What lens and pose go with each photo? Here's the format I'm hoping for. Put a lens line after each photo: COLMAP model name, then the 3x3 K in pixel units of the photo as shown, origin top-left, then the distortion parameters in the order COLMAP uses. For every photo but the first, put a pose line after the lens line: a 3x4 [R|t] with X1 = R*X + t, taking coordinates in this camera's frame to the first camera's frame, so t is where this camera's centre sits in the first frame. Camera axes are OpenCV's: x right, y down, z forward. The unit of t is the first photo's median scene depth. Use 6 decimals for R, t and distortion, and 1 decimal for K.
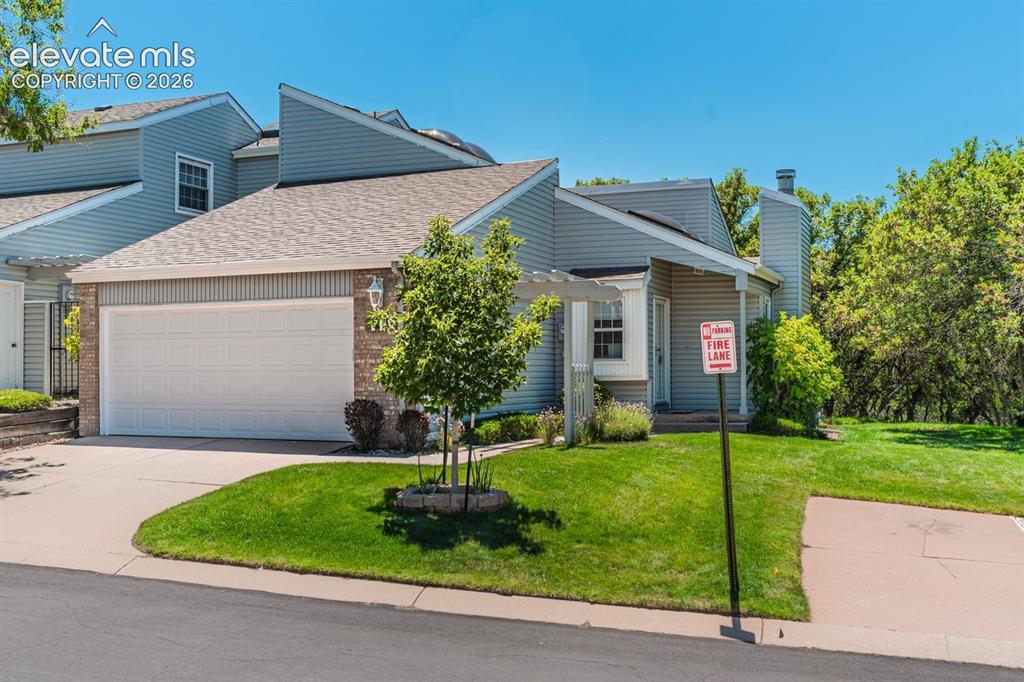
lens RADIAL K [[1111.1, 0, 510.8], [0, 1111.1, 345.8], [0, 0, 1]] dist [-0.027555, 0.000000]
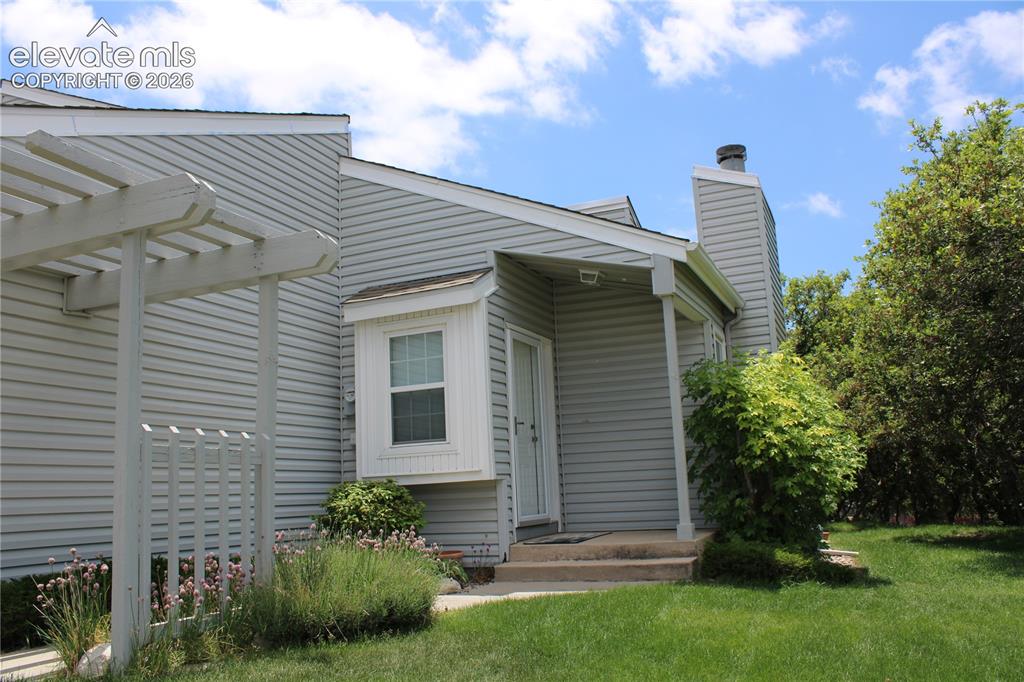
lens RADIAL K [[851.7, 0, 513.0], [0, 851.7, 340.5], [0, 0, 1]] dist [-0.037471, 0.003185]
pose [[0.998748, -0.047219, -0.016497, 0.145909], [0.044078, 0.986782, -0.155947, 0.030409], [0.023643, 0.155024, 0.987628, 0.620901]]
